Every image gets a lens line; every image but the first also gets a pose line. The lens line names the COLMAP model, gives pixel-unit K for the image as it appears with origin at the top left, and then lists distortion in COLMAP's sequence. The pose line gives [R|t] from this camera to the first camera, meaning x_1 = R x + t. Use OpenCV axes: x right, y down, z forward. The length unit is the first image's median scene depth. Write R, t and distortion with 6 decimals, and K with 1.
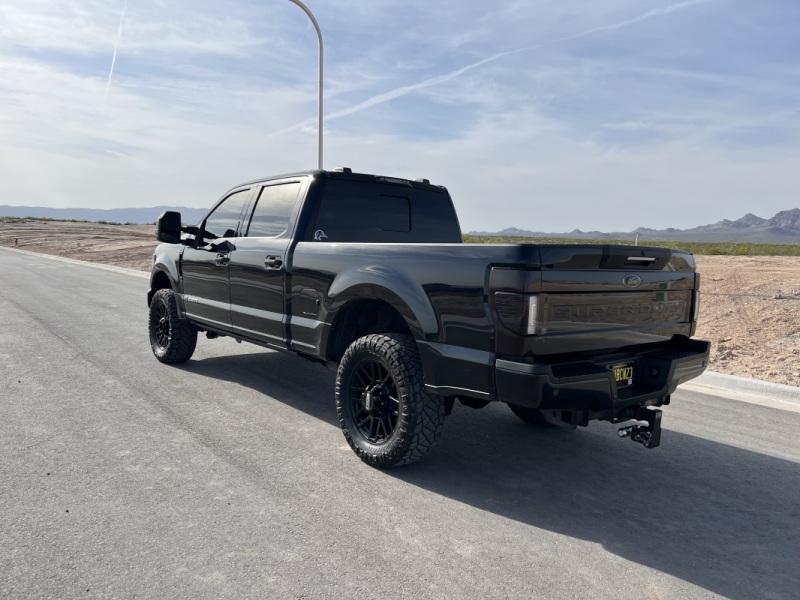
lens RADIAL K [[600.9, 0, 392.6], [0, 600.9, 302.8], [0, 0, 1]] dist [0.052224, -0.061039]
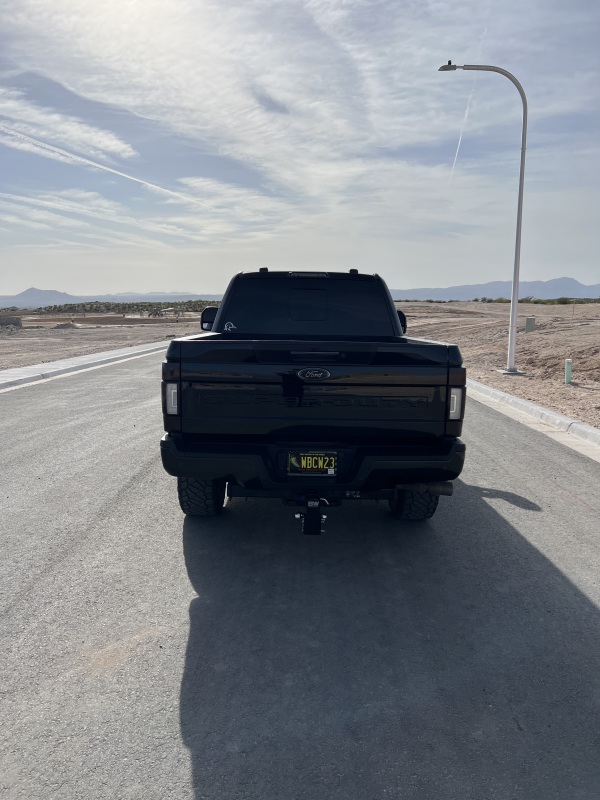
lens RADIAL K [[600.9, 0, 296.0], [0, 600.9, 397.1], [0, 0, 1]] dist [0.052224, -0.061039]
pose [[0.775238, 0.060955, -0.628721, 0.976873], [-0.040396, 0.998080, 0.046955, -0.041204], [0.630376, -0.011003, 0.776212, 0.172538]]
